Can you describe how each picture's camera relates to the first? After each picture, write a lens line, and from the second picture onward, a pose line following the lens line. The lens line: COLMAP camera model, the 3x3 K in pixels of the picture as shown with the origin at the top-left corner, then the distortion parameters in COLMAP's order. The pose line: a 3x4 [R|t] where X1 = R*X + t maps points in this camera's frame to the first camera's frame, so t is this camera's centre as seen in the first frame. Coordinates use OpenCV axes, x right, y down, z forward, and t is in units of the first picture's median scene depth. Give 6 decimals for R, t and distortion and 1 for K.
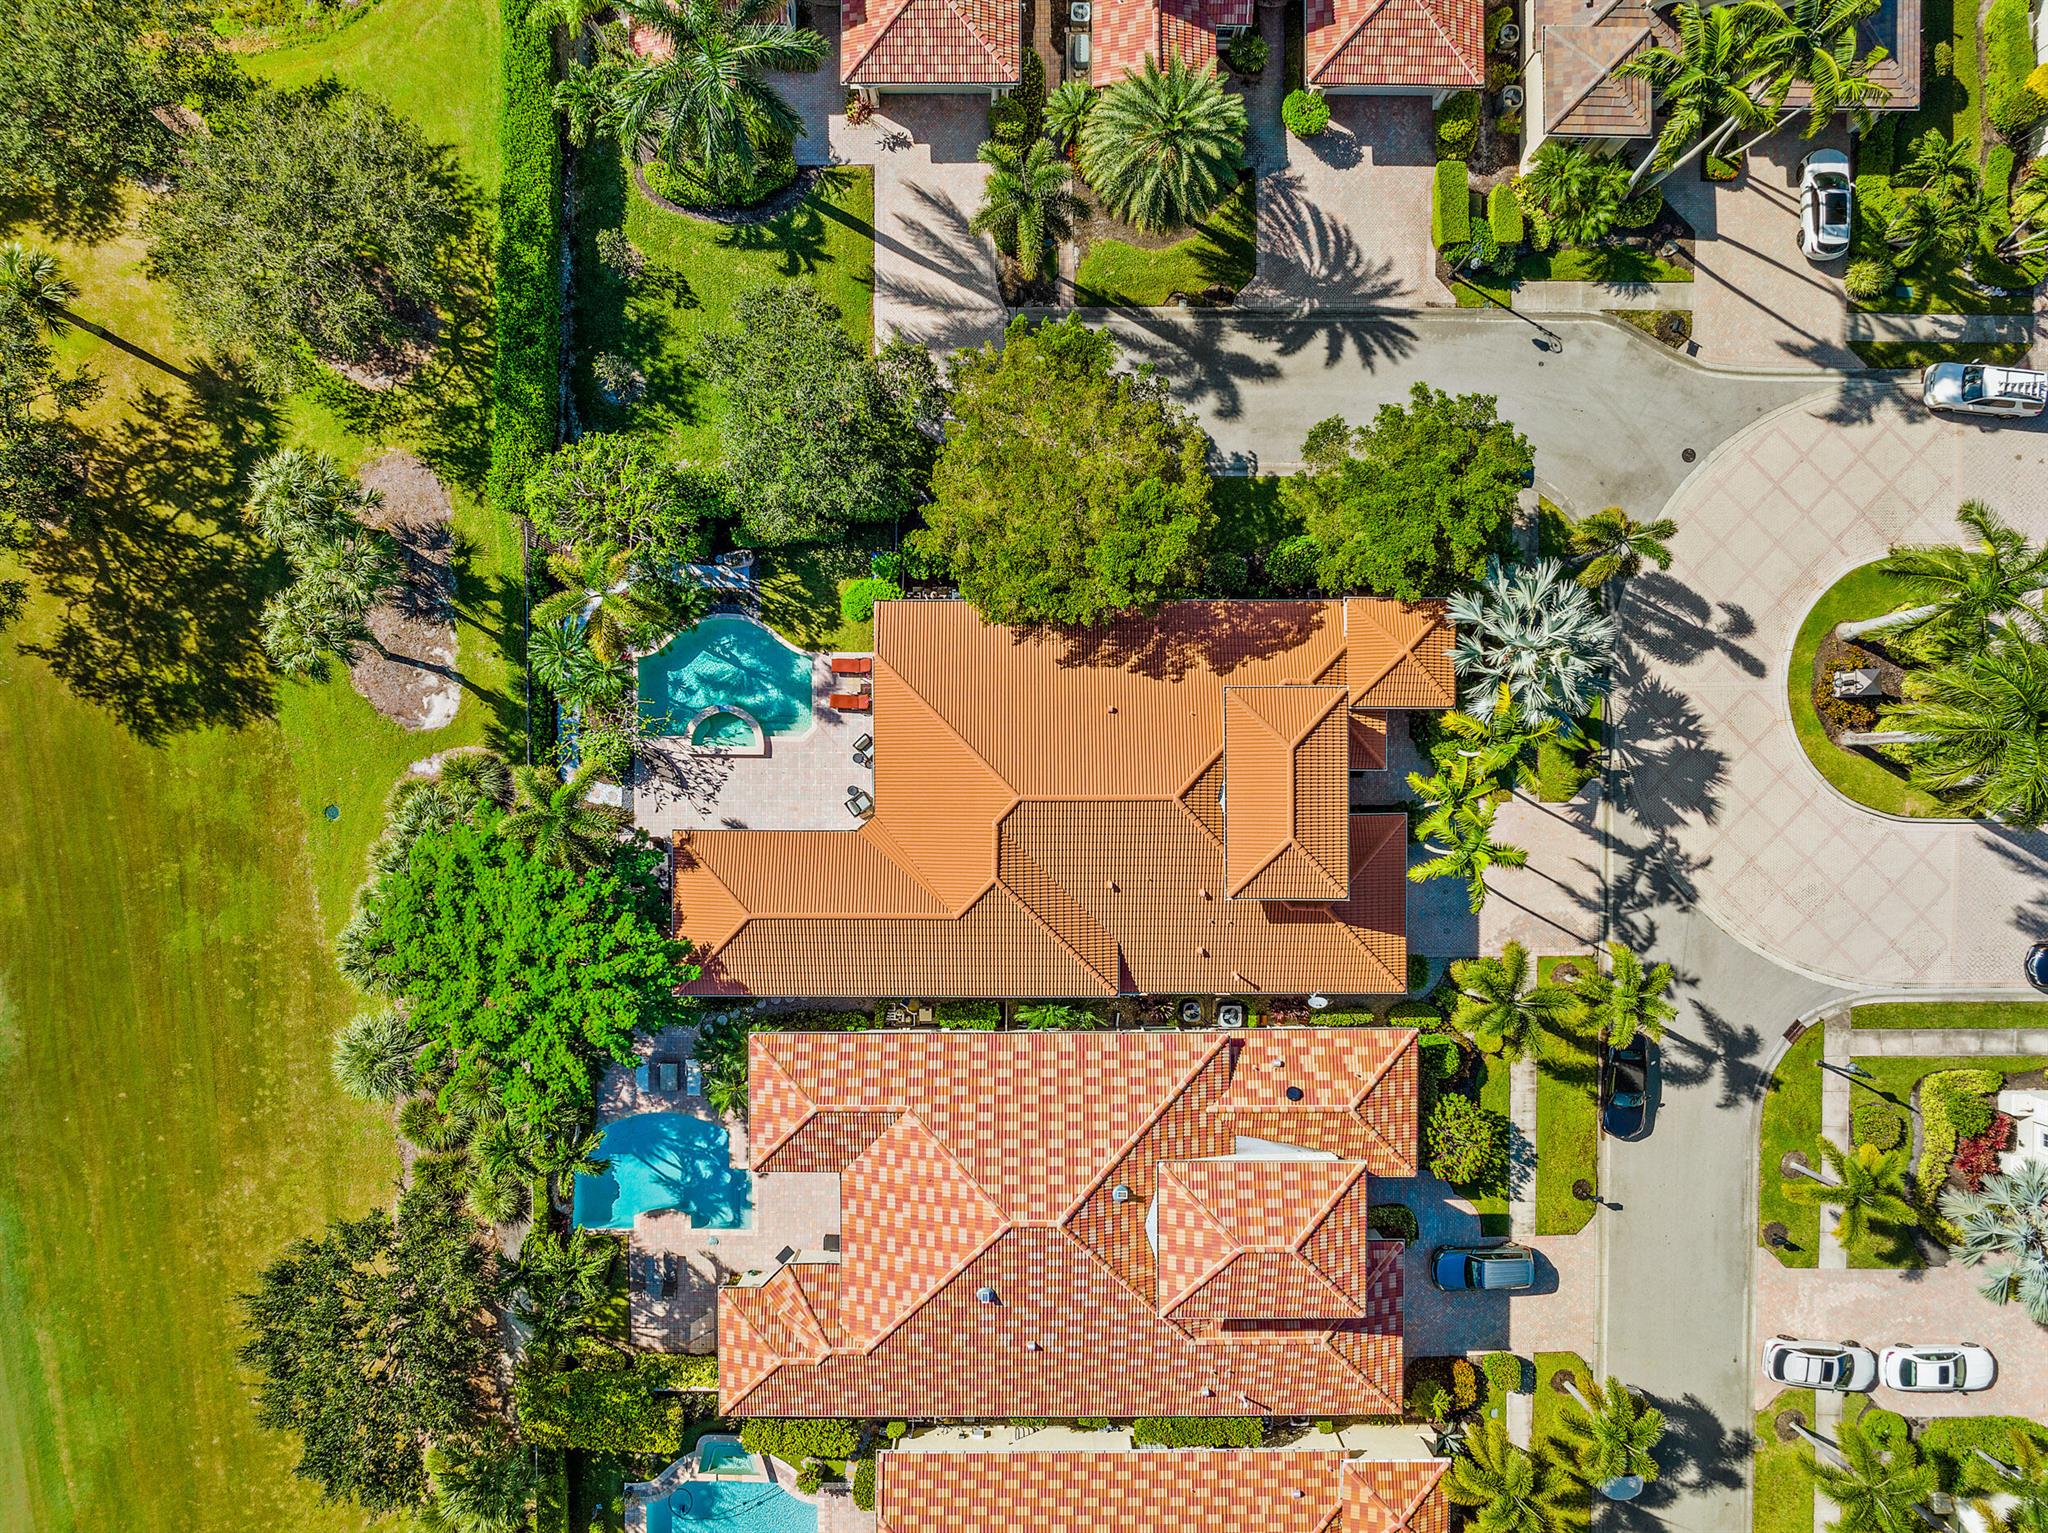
lens RADIAL K [[1415.9, 0, 1013.9], [0, 1415.9, 783.9], [0, 0, 1]] dist [-0.042175, 0.001518]
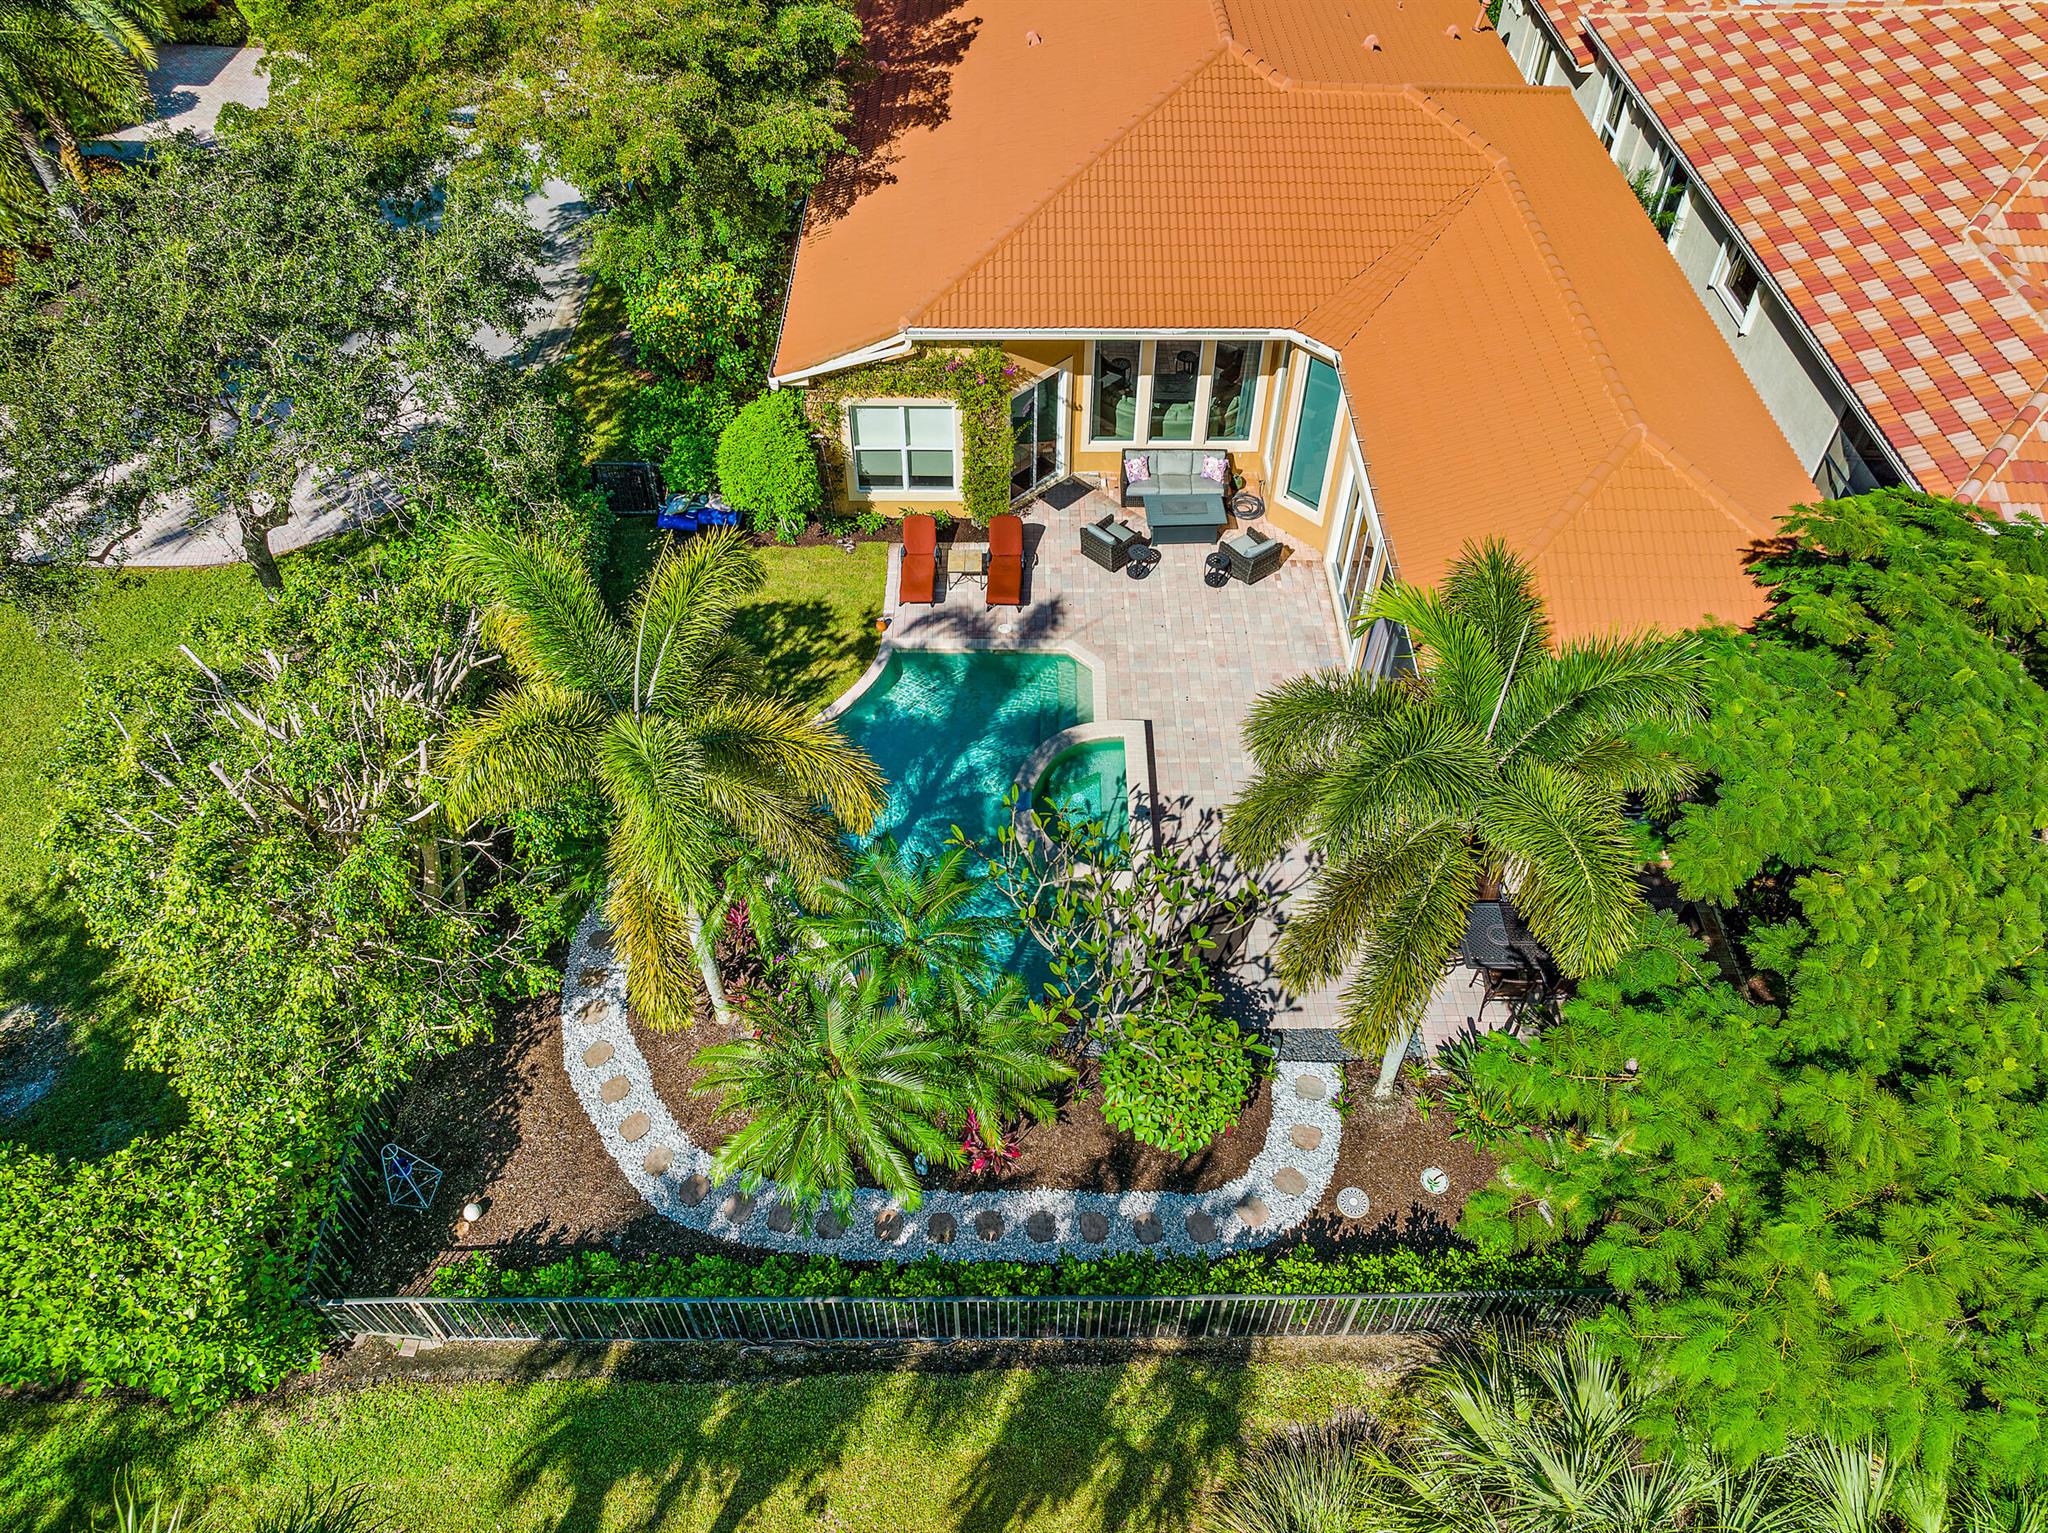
lens RADIAL K [[1415.9, 0, 1013.9], [0, 1415.9, 783.9], [0, 0, 1]] dist [-0.042175, 0.001518]
pose [[-0.002064, -0.758441, 0.651738, -0.473640], [0.999976, -0.005850, -0.003640, -0.059136], [0.006573, 0.651716, 0.758435, 0.788261]]
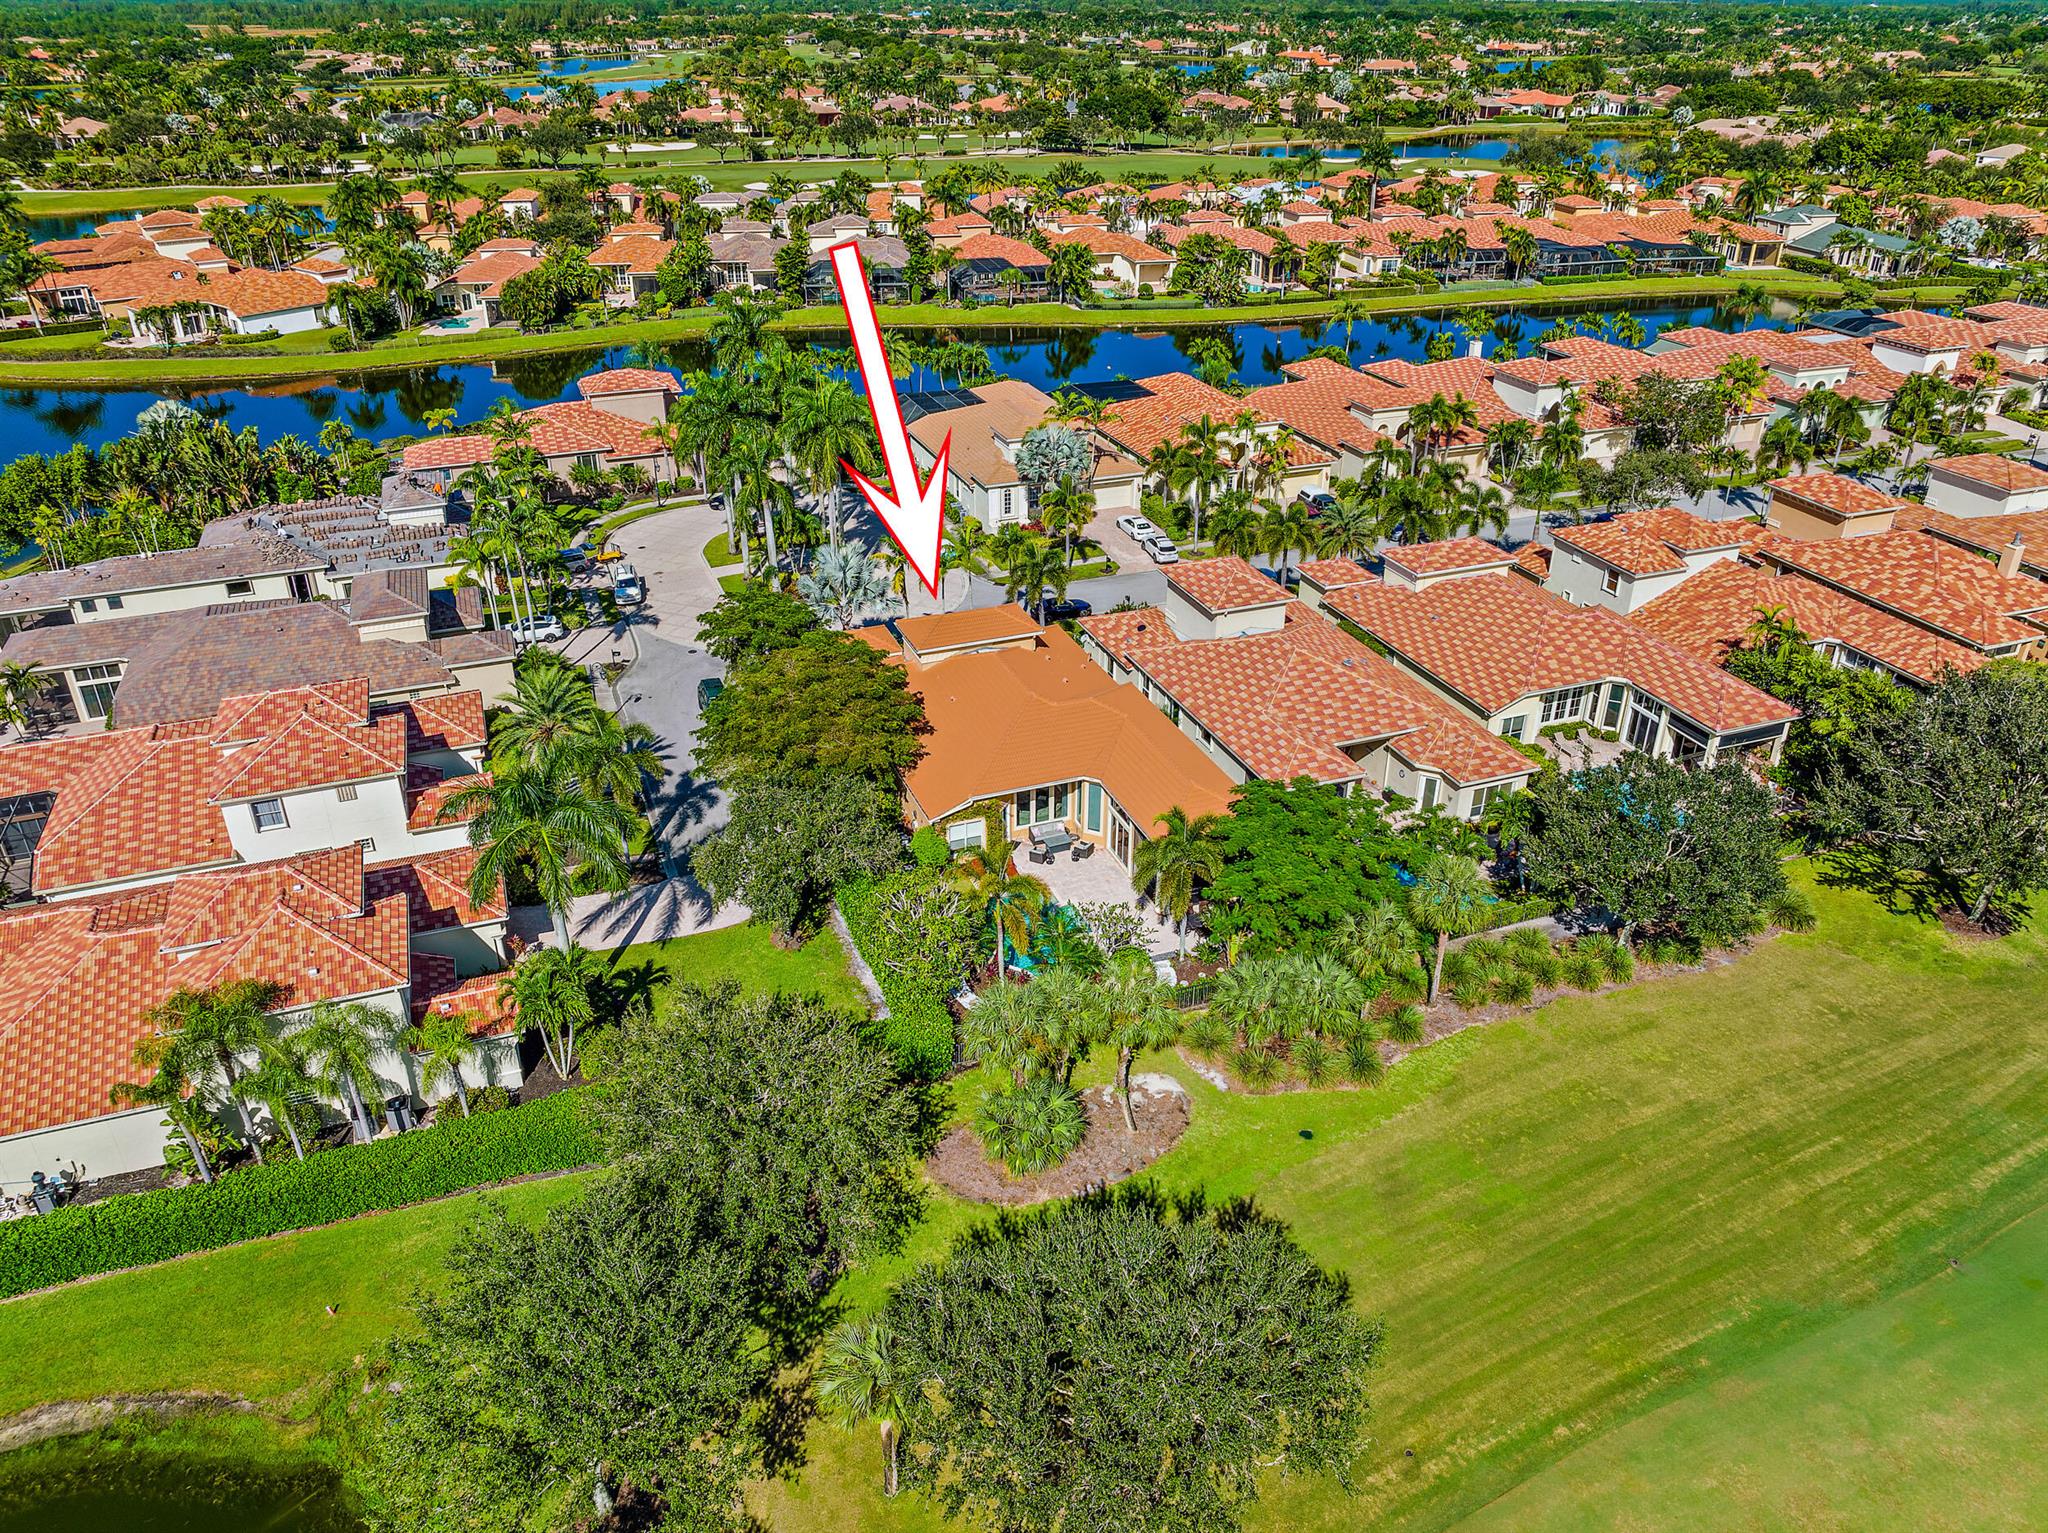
lens RADIAL K [[1415.9, 0, 1013.9], [0, 1415.9, 783.9], [0, 0, 1]] dist [-0.042175, 0.001518]
pose [[-0.349376, -0.466781, 0.812435, -1.190694], [0.936962, -0.179839, 0.299601, -0.452371], [0.006260, 0.865894, 0.500188, 0.339463]]
